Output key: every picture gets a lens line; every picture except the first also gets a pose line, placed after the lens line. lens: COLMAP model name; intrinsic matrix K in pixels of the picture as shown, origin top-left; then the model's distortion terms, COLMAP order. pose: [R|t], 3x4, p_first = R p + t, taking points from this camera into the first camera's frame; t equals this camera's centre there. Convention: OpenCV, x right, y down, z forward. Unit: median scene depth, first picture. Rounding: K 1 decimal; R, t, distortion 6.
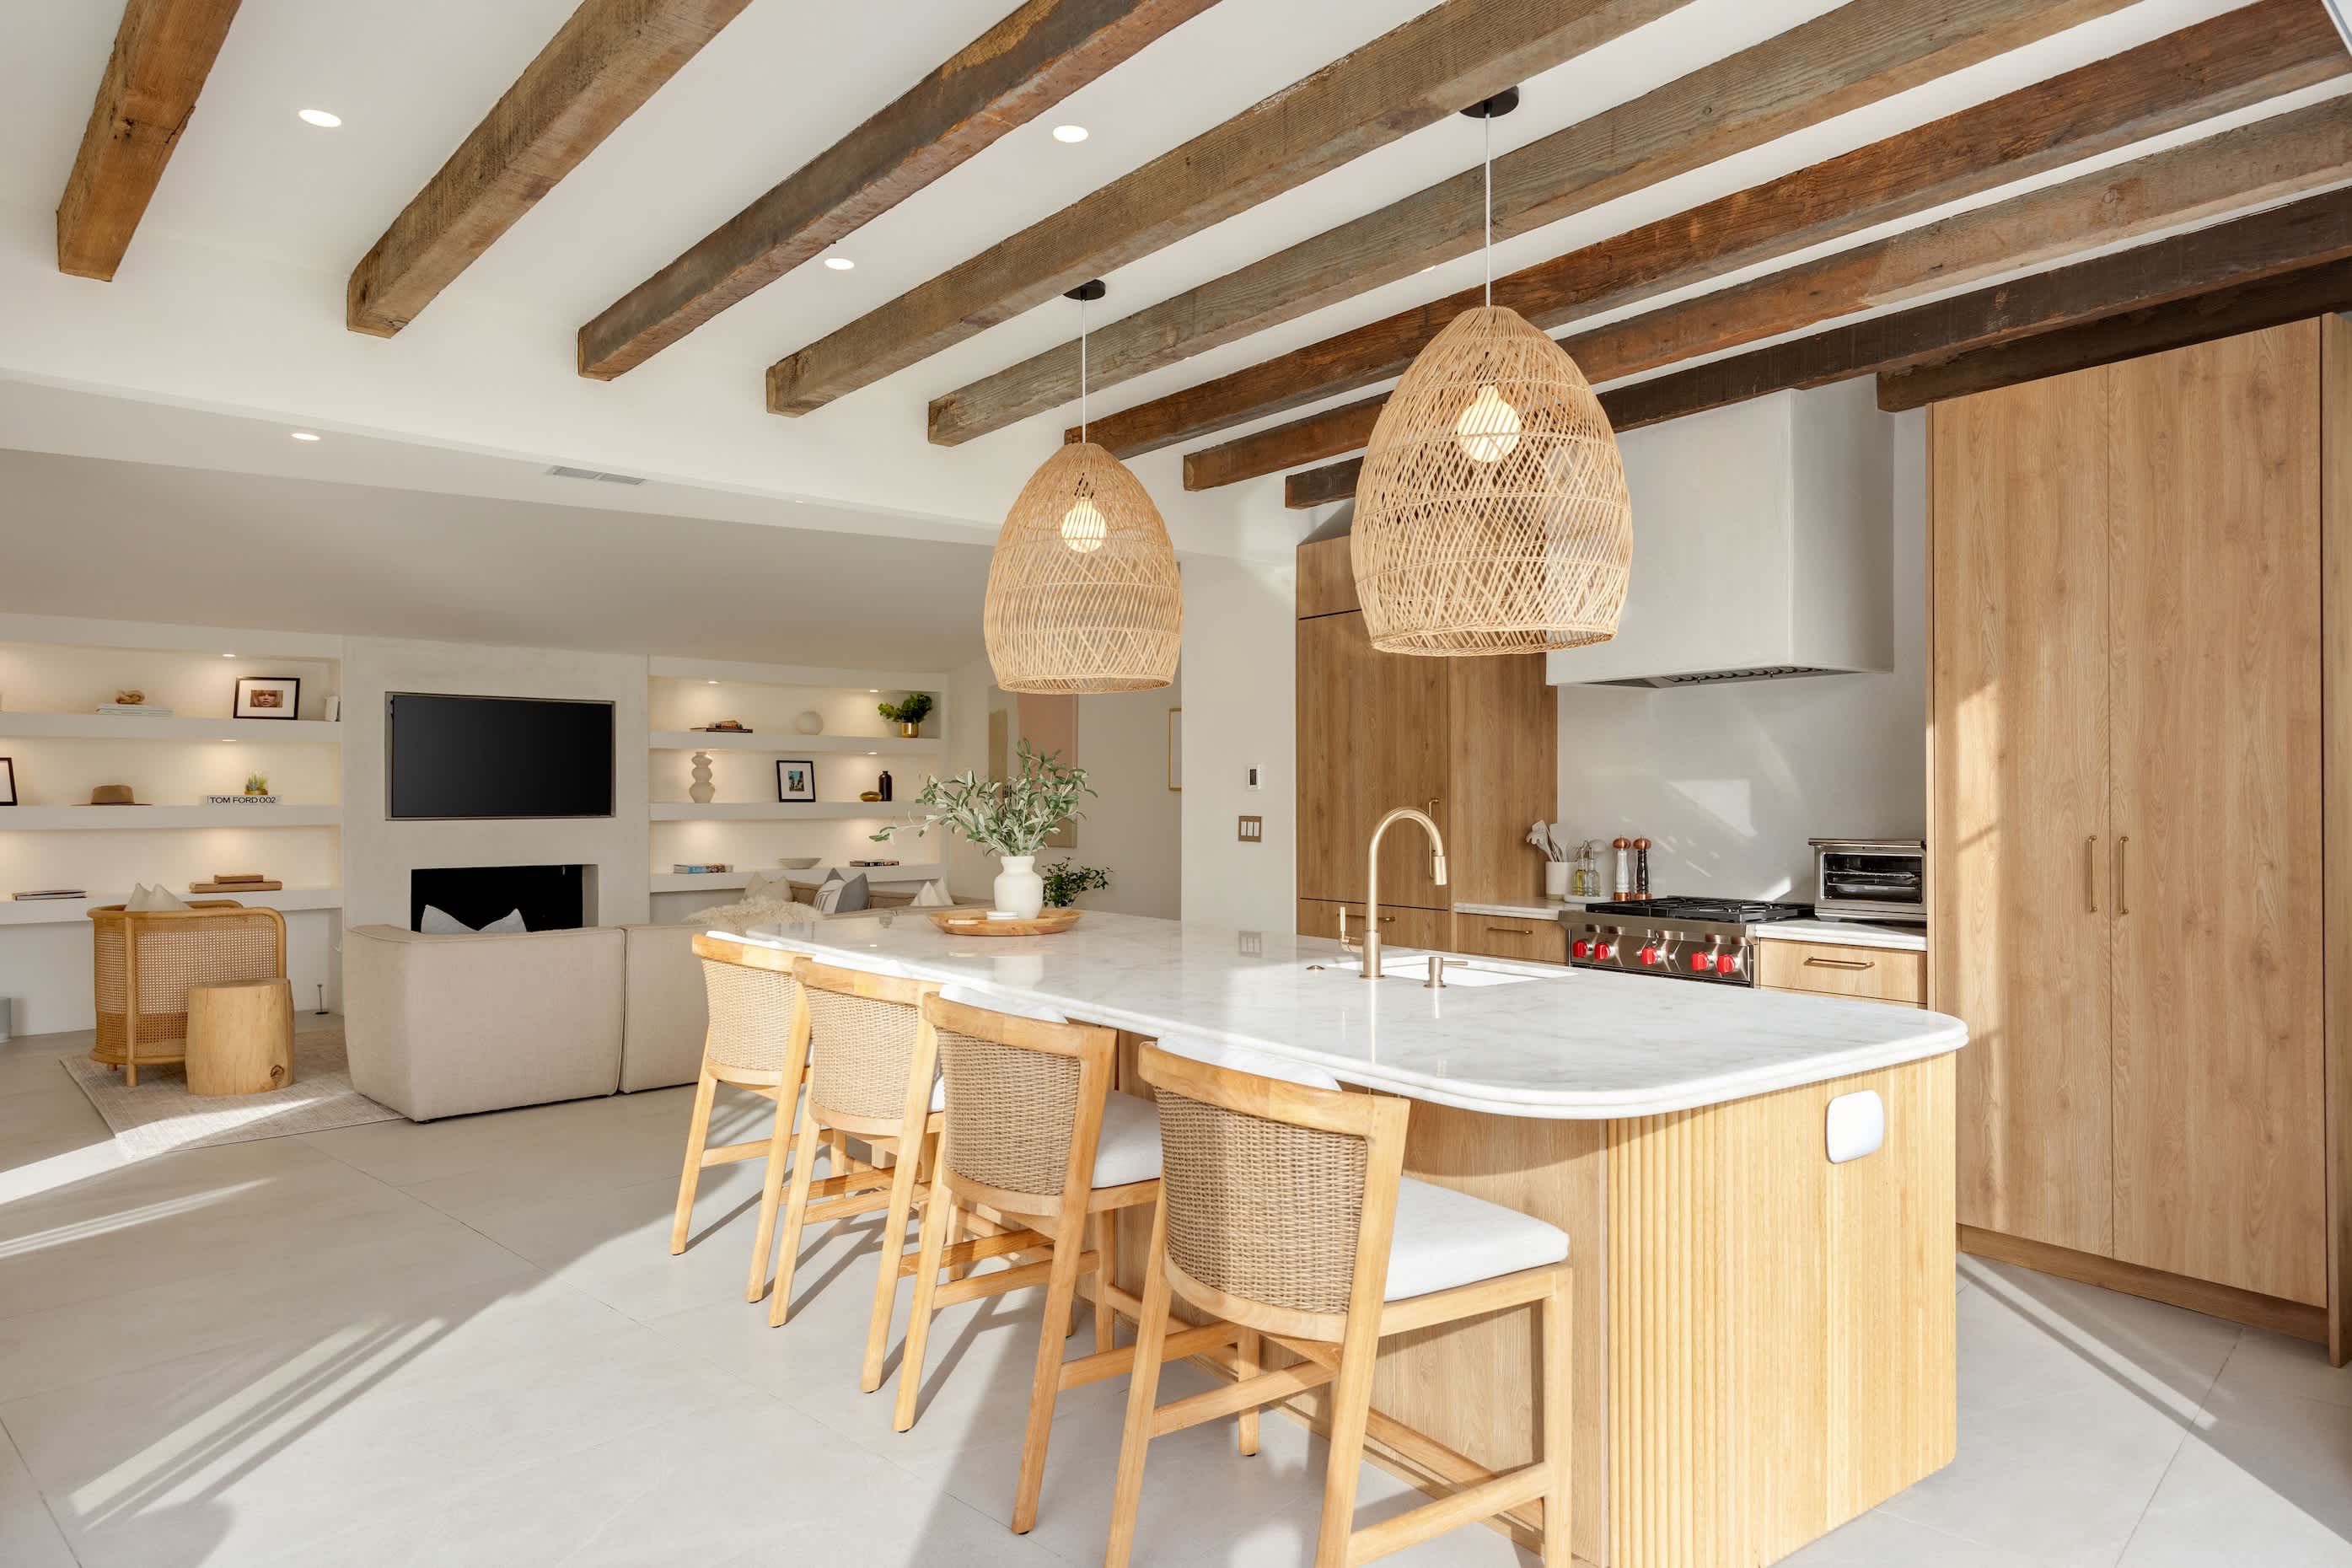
lens RADIAL K [[1427.4, 0, 1197.4], [0, 1427.4, 791.9], [0, 0, 1]] dist [0.000888, 0.009163]
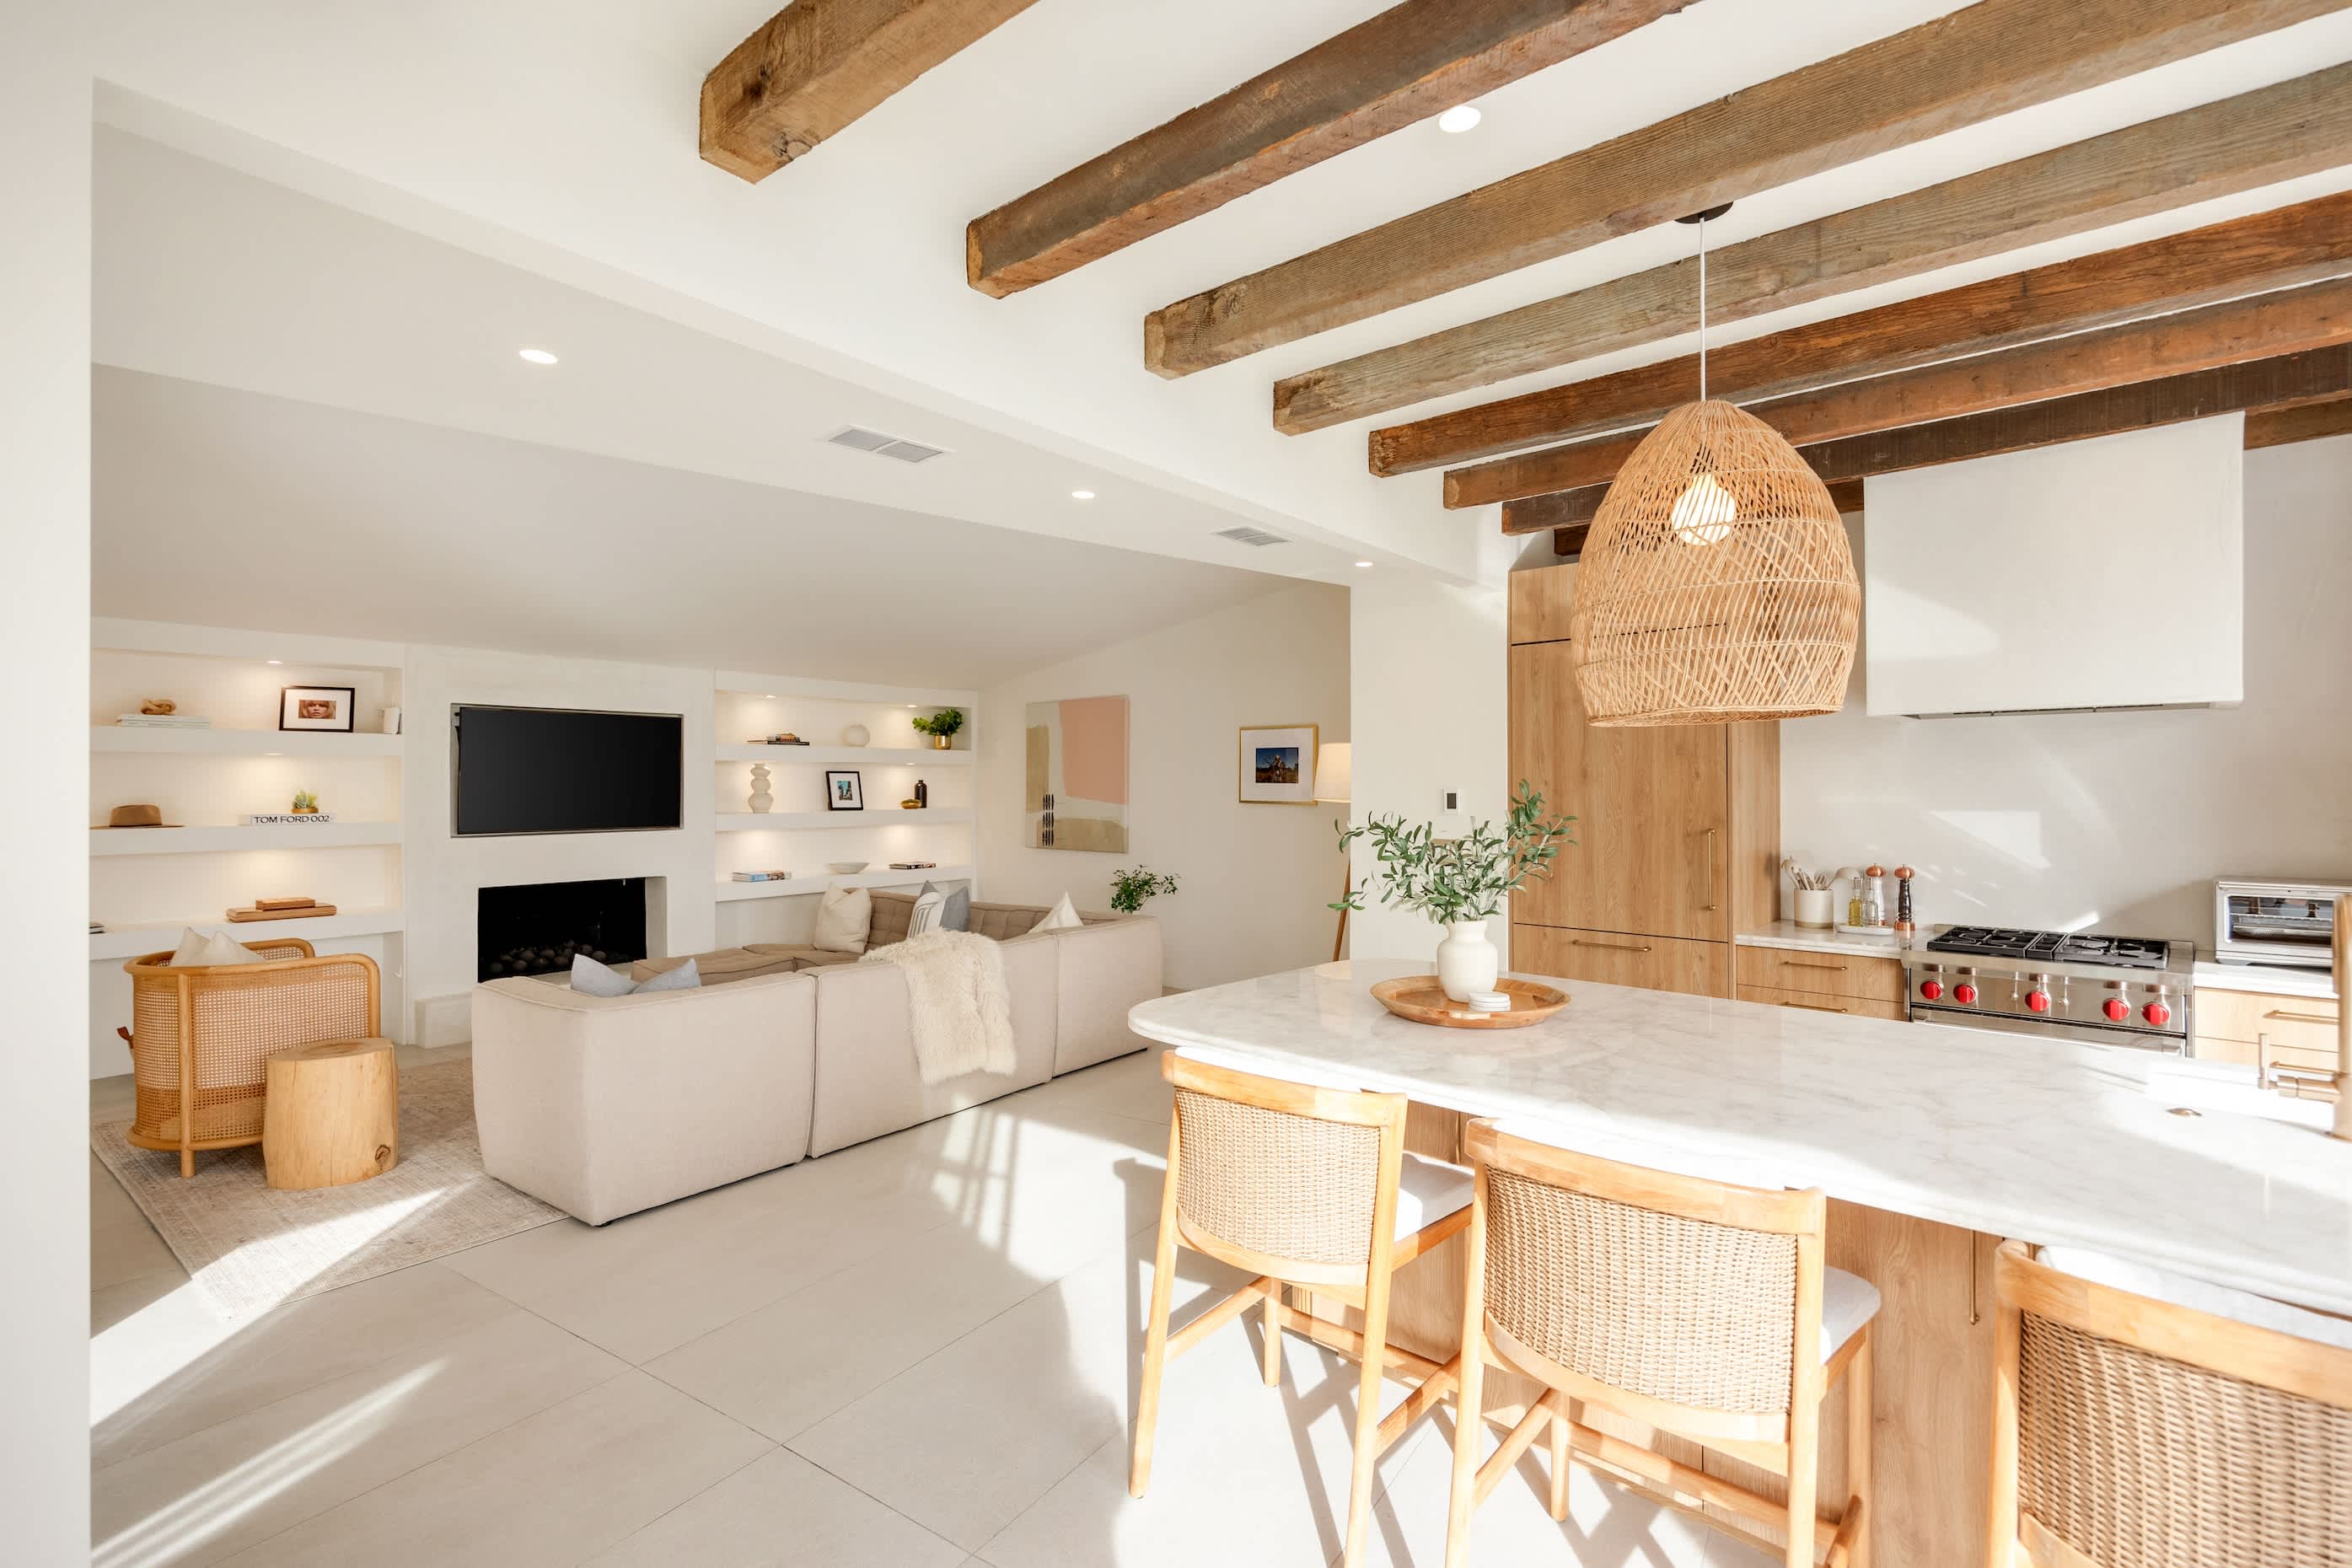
lens RADIAL K [[1060.8, 0, 1184.2], [0, 1060.8, 776.1], [0, 0, 1]] dist [-0.005815, 0.000822]
pose [[0.985839, 0.000917, 0.167691, -0.283650], [-0.000244, 0.999992, -0.004036, -0.026016], [-0.167693, 0.003938, 0.985831, 0.305305]]
